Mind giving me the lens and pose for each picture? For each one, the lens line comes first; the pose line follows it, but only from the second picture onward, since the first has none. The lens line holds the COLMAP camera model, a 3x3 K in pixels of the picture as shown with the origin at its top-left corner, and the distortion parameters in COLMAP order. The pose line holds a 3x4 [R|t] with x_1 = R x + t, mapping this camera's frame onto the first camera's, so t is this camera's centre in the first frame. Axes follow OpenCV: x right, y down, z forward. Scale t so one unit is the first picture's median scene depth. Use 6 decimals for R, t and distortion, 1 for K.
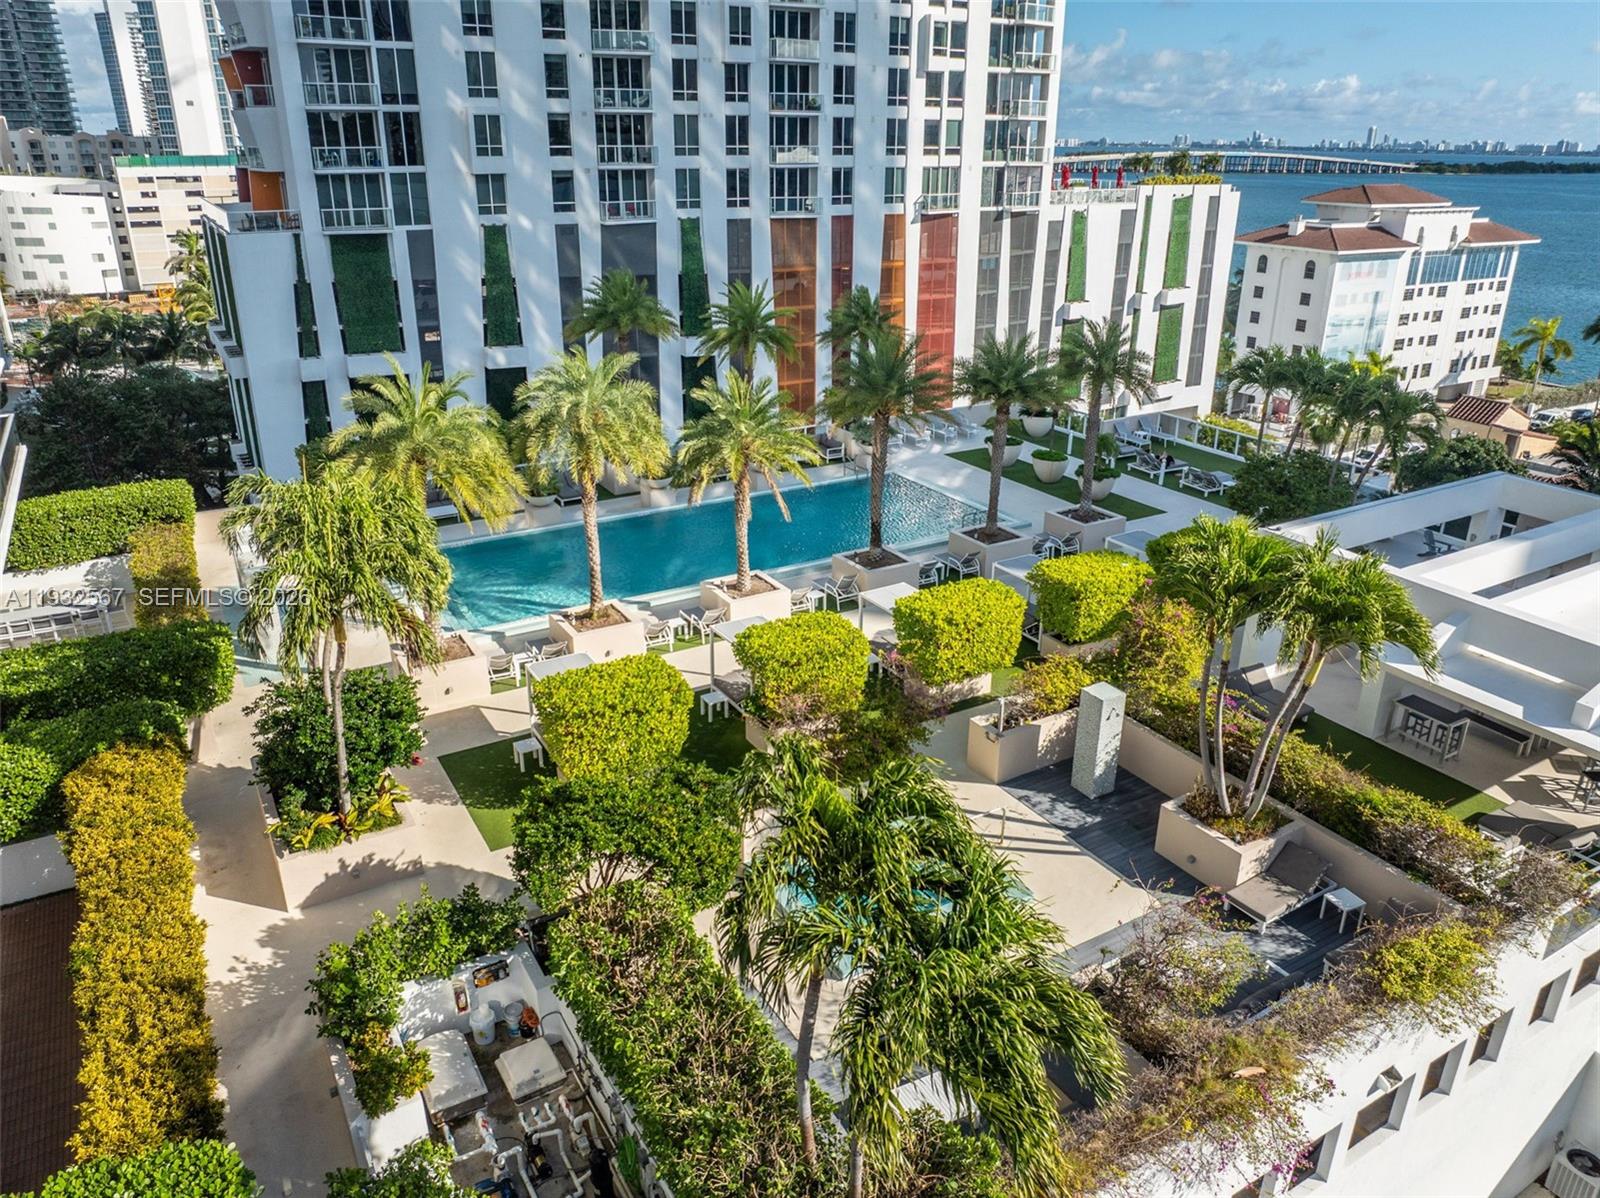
lens RADIAL K [[1137.7, 0, 800.0], [0, 1137.7, 599.0], [0, 0, 1]] dist [-0.028705, -0.009633]
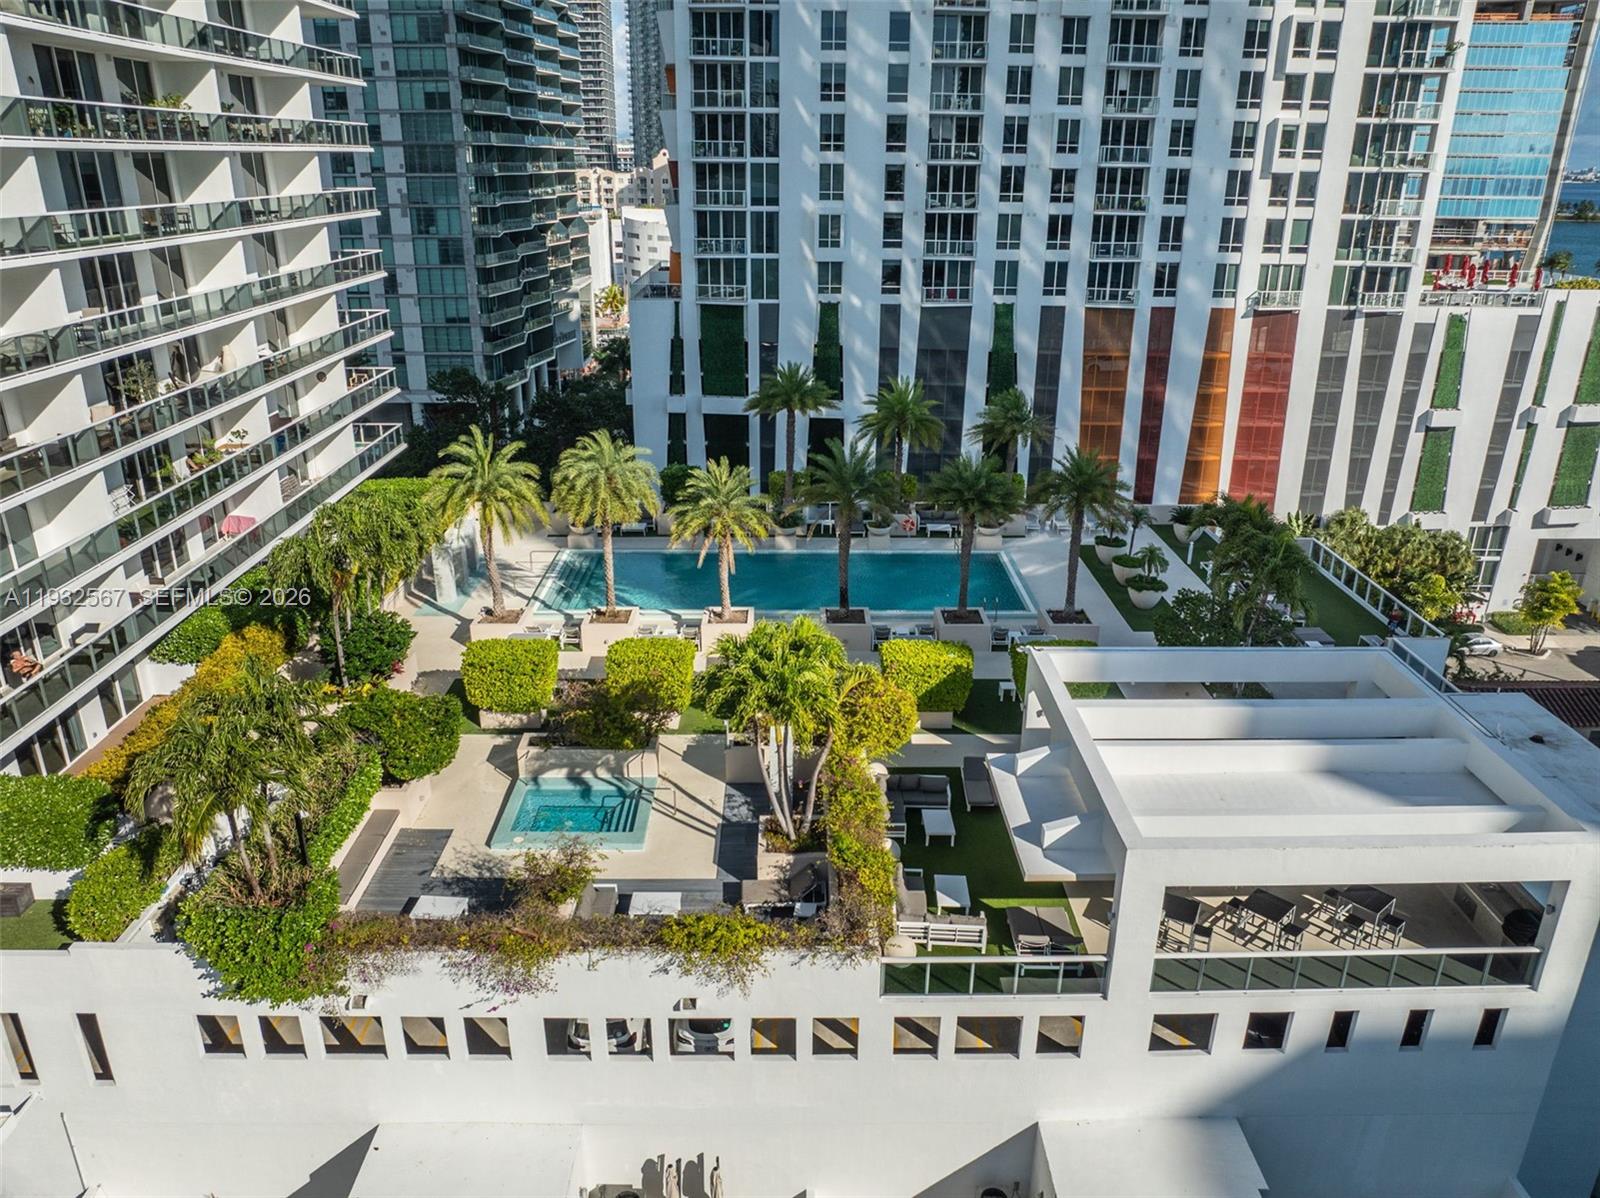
lens RADIAL K [[1137.7, 0, 800.0], [0, 1137.7, 599.0], [0, 0, 1]] dist [-0.028705, -0.009633]
pose [[0.864284, 0.181101, -0.469271, 0.311368], [-0.191387, 0.981166, 0.026163, -0.039506], [0.465171, 0.067200, 0.882667, -0.068645]]
